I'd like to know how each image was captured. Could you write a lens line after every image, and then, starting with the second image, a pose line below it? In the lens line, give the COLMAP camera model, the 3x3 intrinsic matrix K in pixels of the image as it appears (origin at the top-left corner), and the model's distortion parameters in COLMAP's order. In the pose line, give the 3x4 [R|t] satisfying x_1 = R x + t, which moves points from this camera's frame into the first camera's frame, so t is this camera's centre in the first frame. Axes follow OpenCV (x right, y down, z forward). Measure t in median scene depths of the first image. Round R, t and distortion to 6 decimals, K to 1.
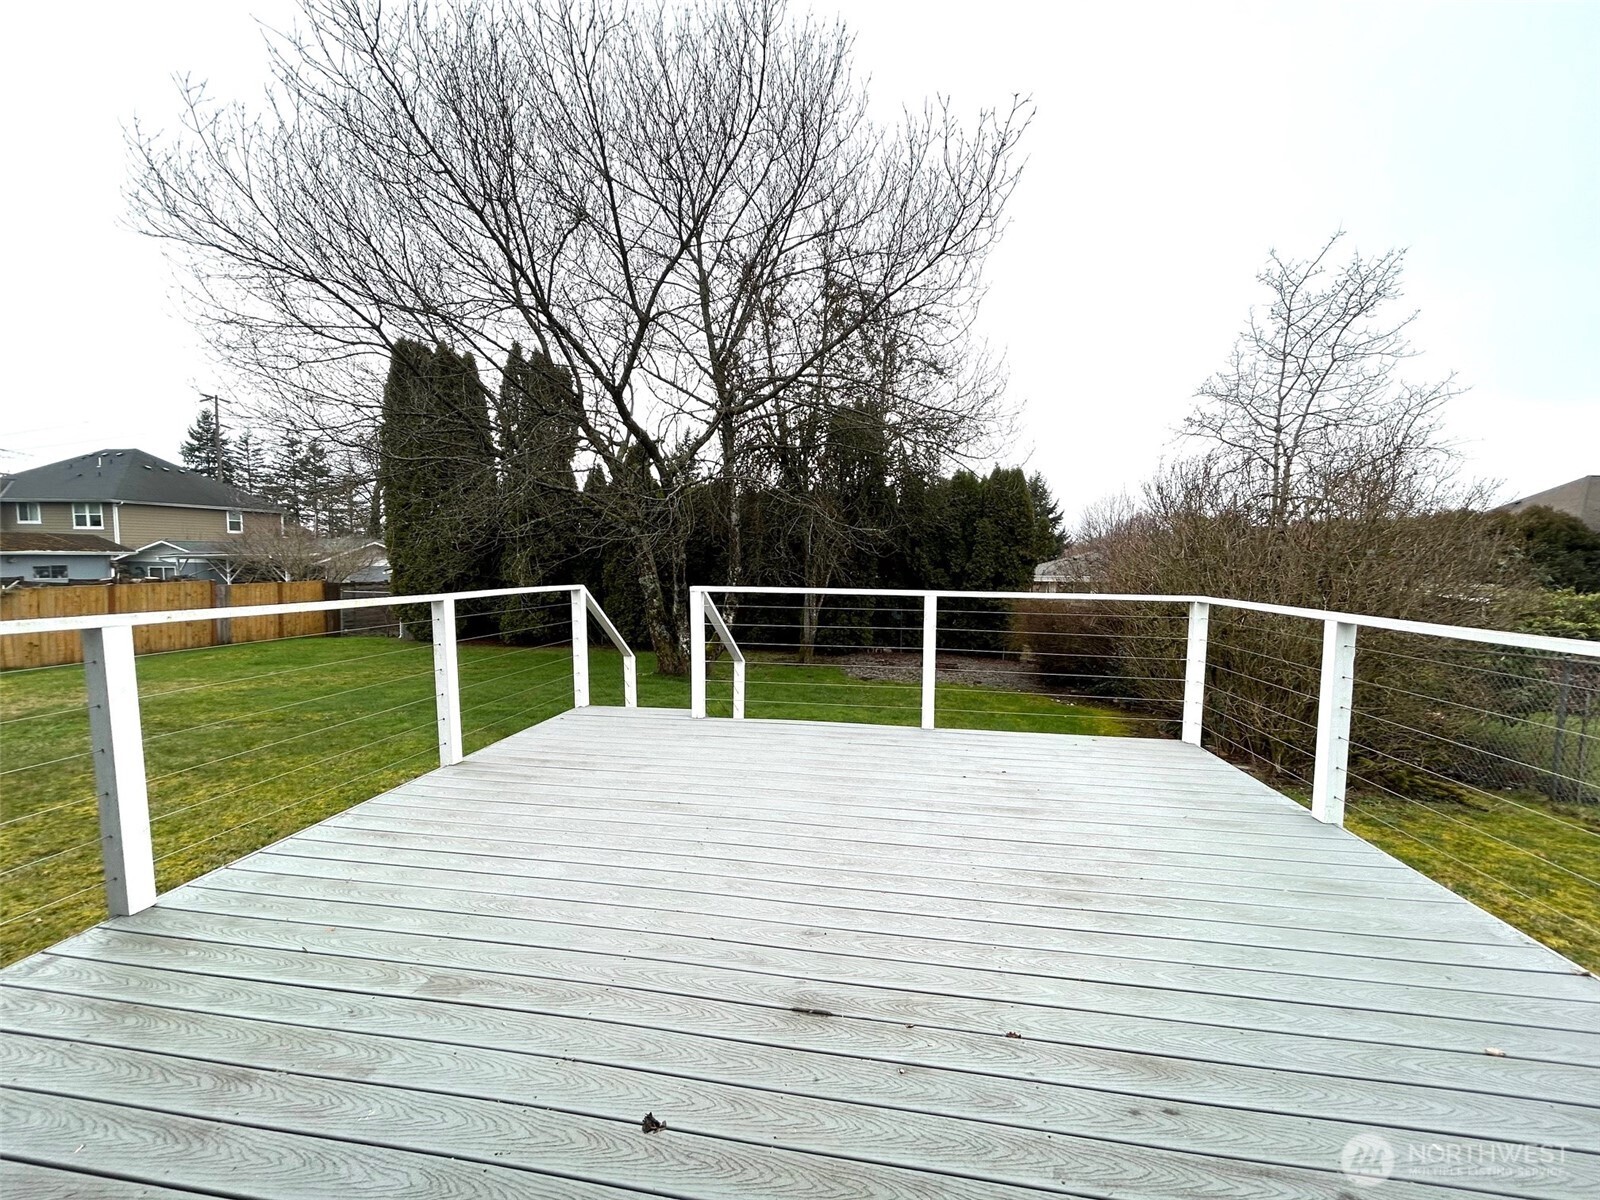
lens RADIAL K [[649.6, 0, 809.3], [0, 649.6, 603.2], [0, 0, 1]] dist [0.000480, 0.000377]
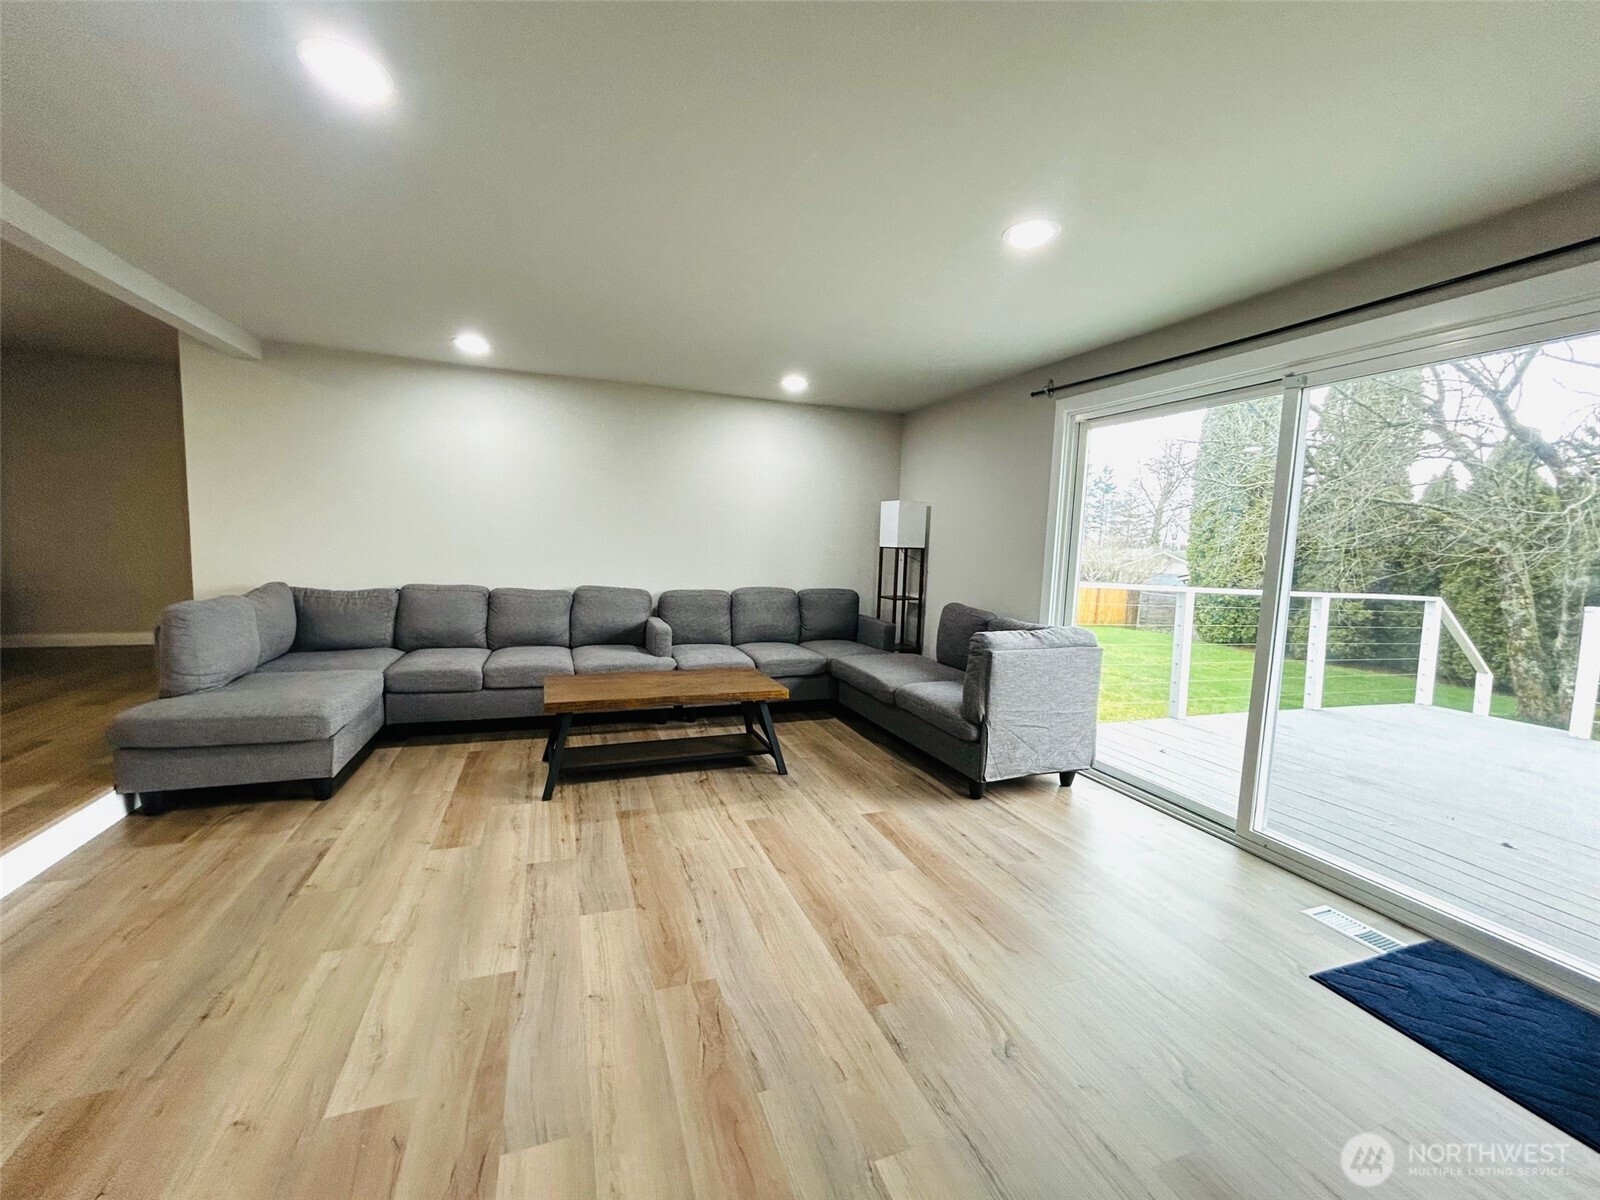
lens RADIAL K [[649.6, 0, 795.8], [0, 649.6, 598.6], [0, 0, 1]] dist [0.000480, 0.000377]
pose [[0.476204, 0.084677, -0.875248, 0.045835], [-0.103694, 0.993815, 0.039730, 0.019947], [0.873200, 0.071839, 0.482039, -0.228250]]
